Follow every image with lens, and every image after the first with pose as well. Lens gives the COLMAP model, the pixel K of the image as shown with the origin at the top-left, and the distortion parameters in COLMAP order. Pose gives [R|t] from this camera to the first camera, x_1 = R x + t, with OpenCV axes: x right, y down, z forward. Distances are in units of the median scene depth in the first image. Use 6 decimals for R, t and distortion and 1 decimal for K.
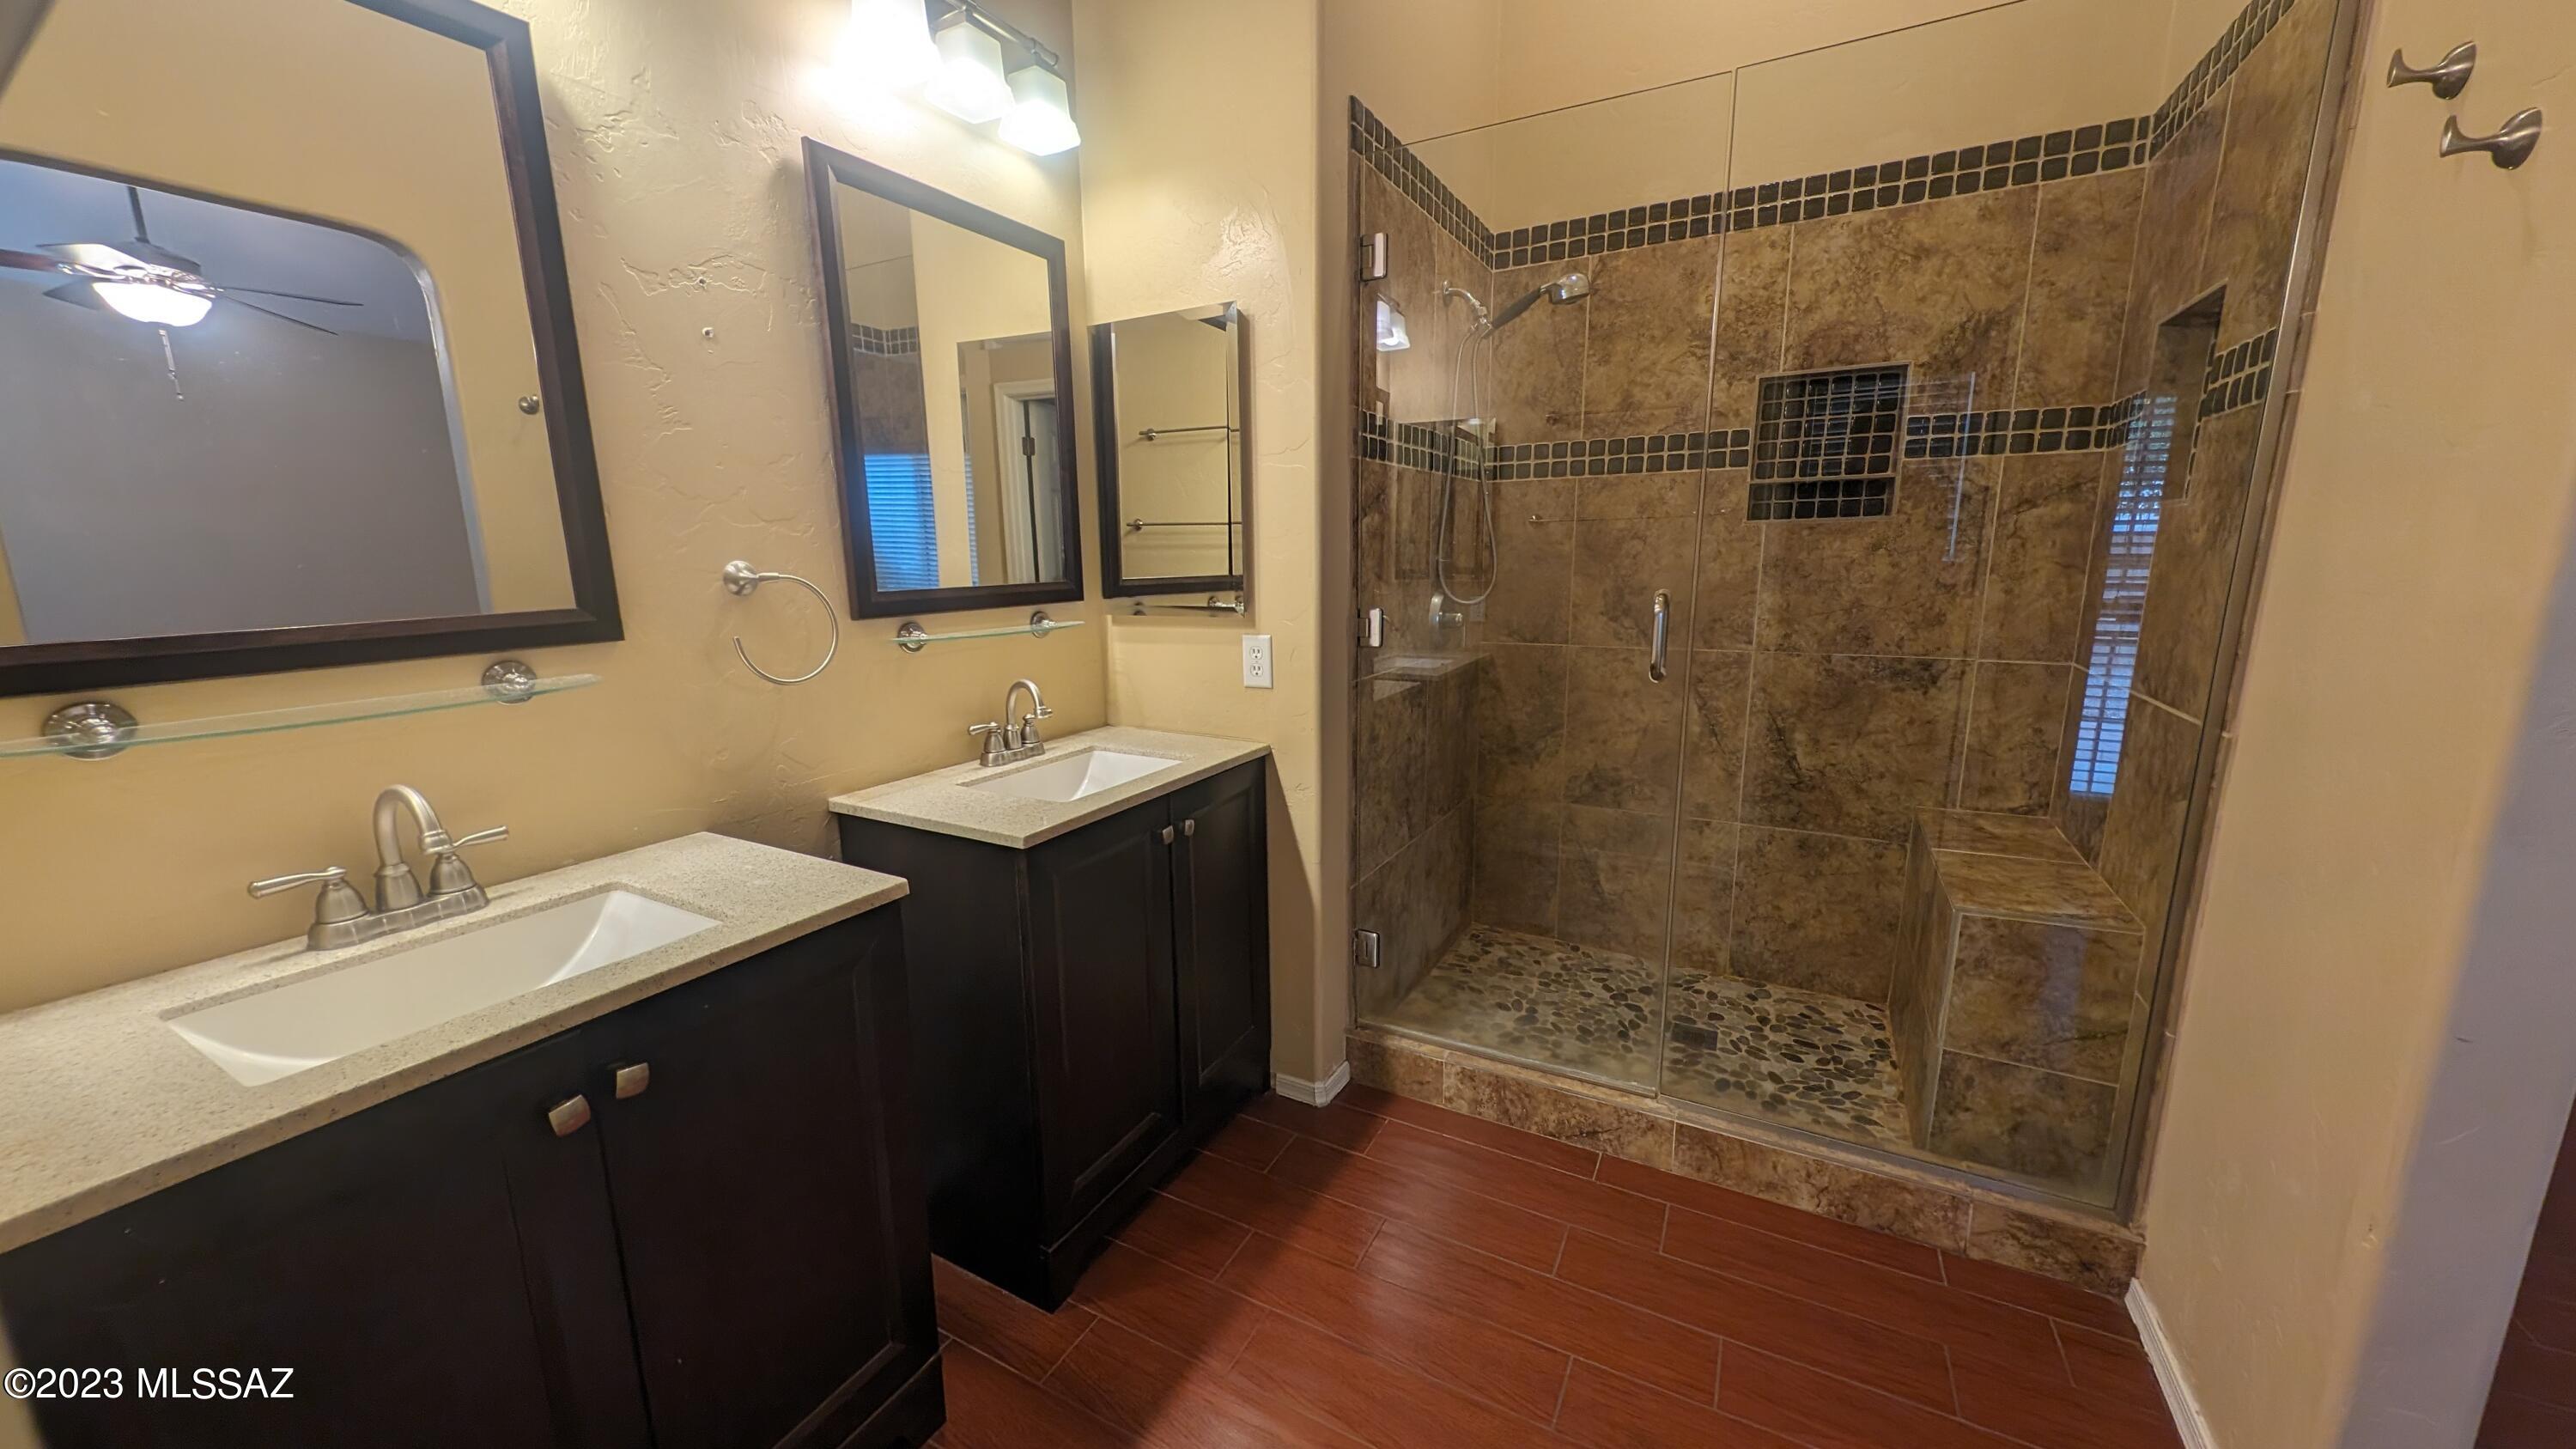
lens RADIAL K [[966.5, 0, 1284.5], [0, 966.5, 724.9], [0, 0, 1]] dist [0.018864, -0.009728]
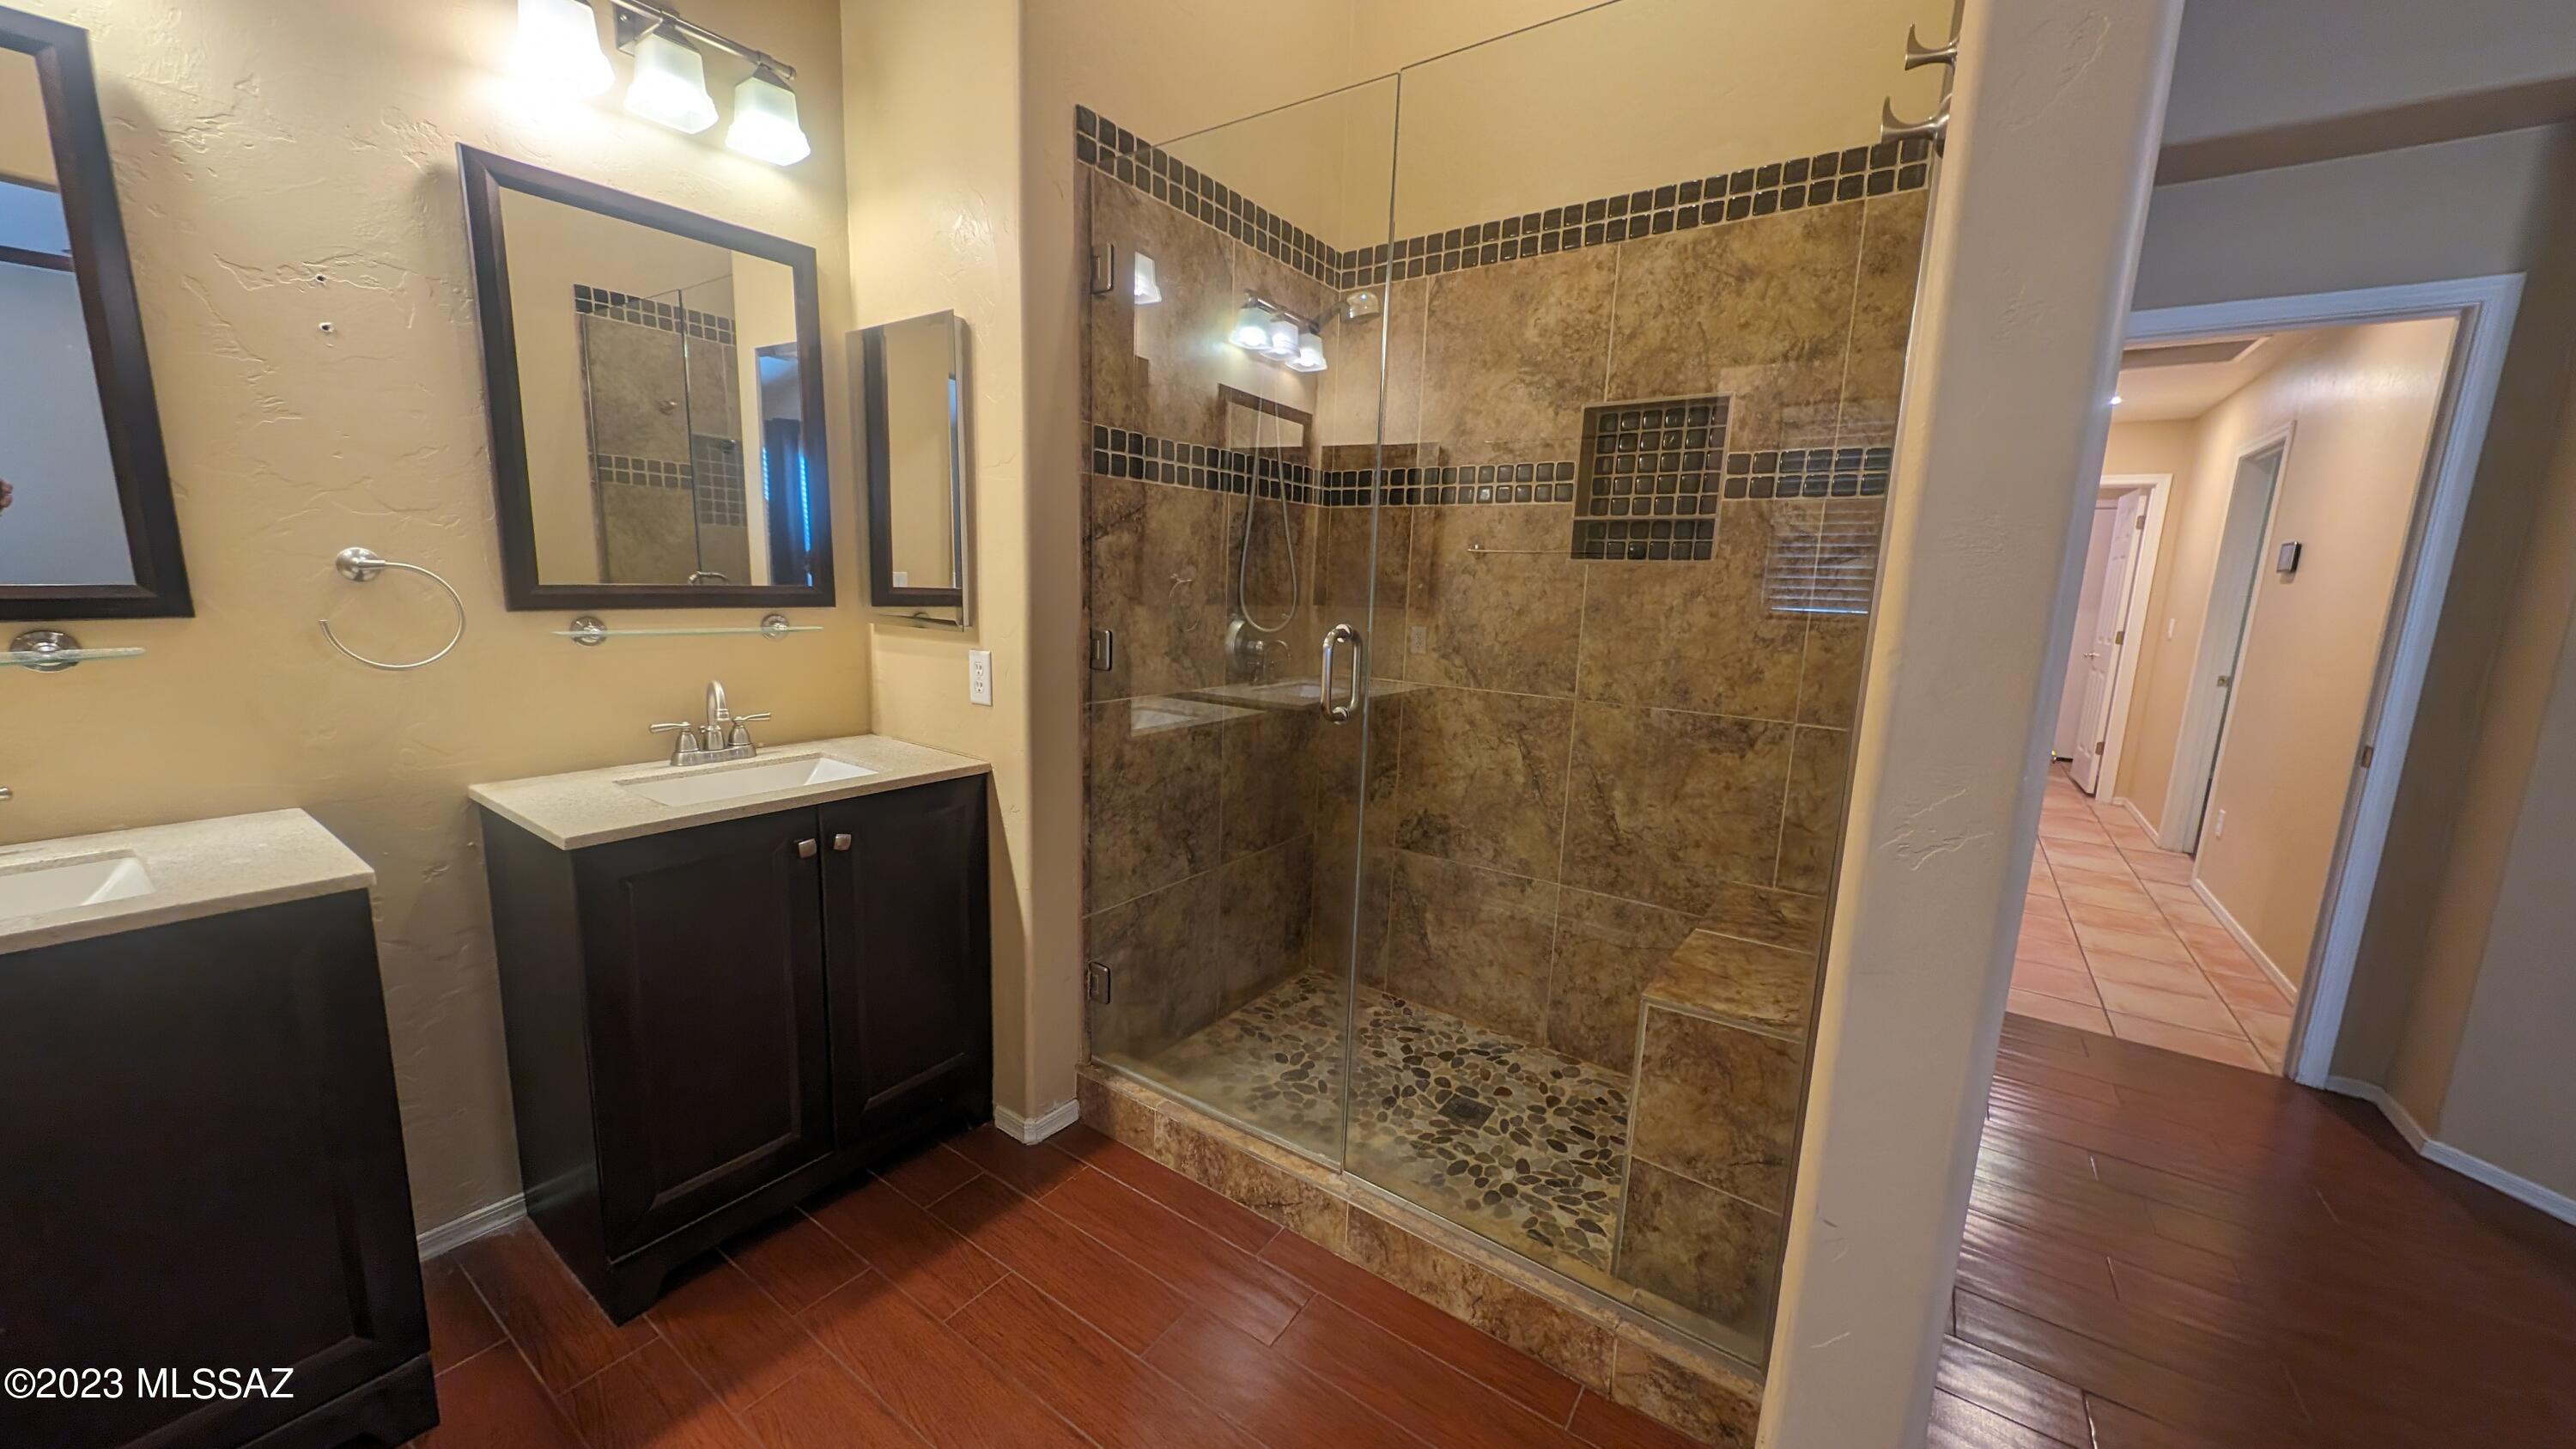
lens RADIAL K [[962.1, 0, 1301.5], [0, 962.1, 722.8], [0, 0, 1]] dist [0.026166, -0.012632]
pose [[0.991654, 0.063261, -0.112344, 0.391284], [-0.066143, 0.997565, -0.022108, -0.019182], [0.110672, 0.029354, 0.993423, 0.066793]]
